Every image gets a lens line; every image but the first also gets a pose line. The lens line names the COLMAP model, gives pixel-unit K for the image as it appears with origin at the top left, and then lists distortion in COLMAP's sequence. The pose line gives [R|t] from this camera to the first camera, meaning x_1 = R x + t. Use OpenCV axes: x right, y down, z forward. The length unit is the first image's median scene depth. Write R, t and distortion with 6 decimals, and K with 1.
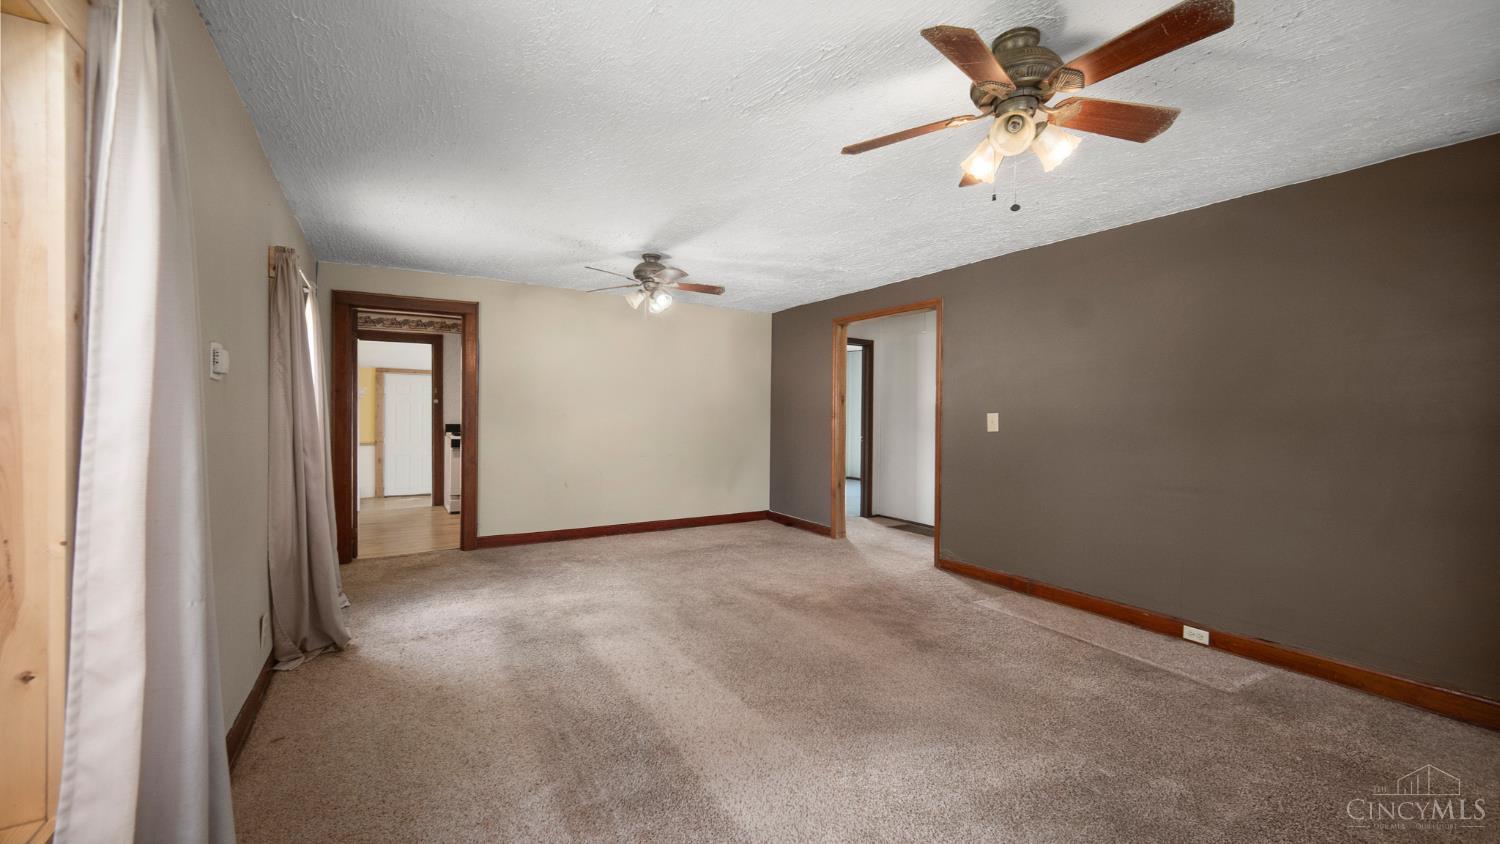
lens RADIAL K [[584.7, 0, 750.0], [0, 584.7, 422.0], [0, 0, 1]] dist [-0.019531, -0.000074]
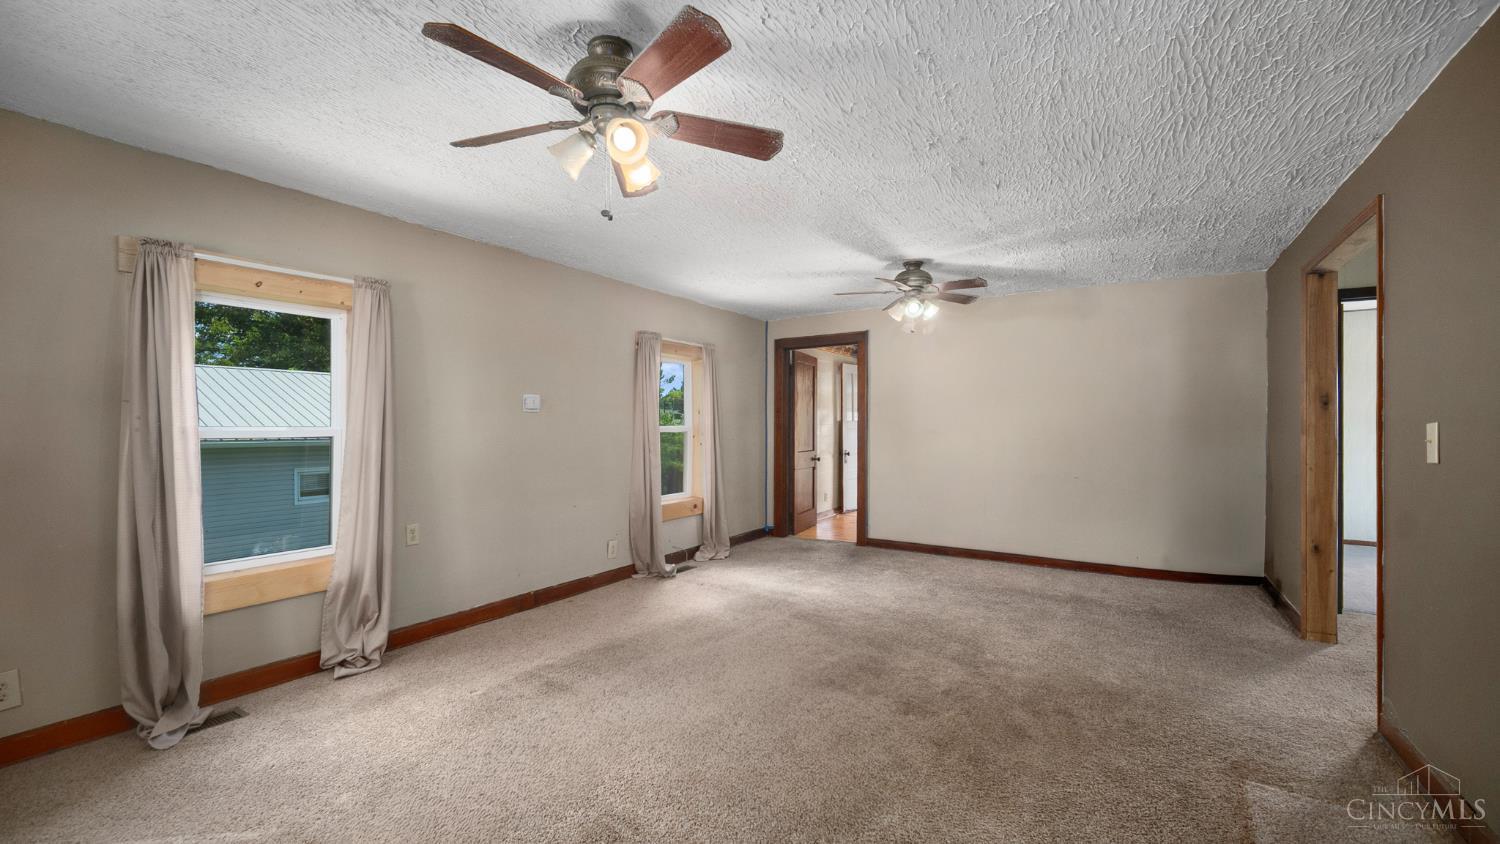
lens RADIAL K [[617.2, 0, 750.0], [0, 617.2, 422.0], [0, 0, 1]] dist [-0.001737, -0.000215]
pose [[0.417474, -0.011308, -0.908619, 0.682883], [-0.011283, 0.999781, -0.017626, -0.002521], [0.908619, 0.017610, 0.417255, 0.364457]]
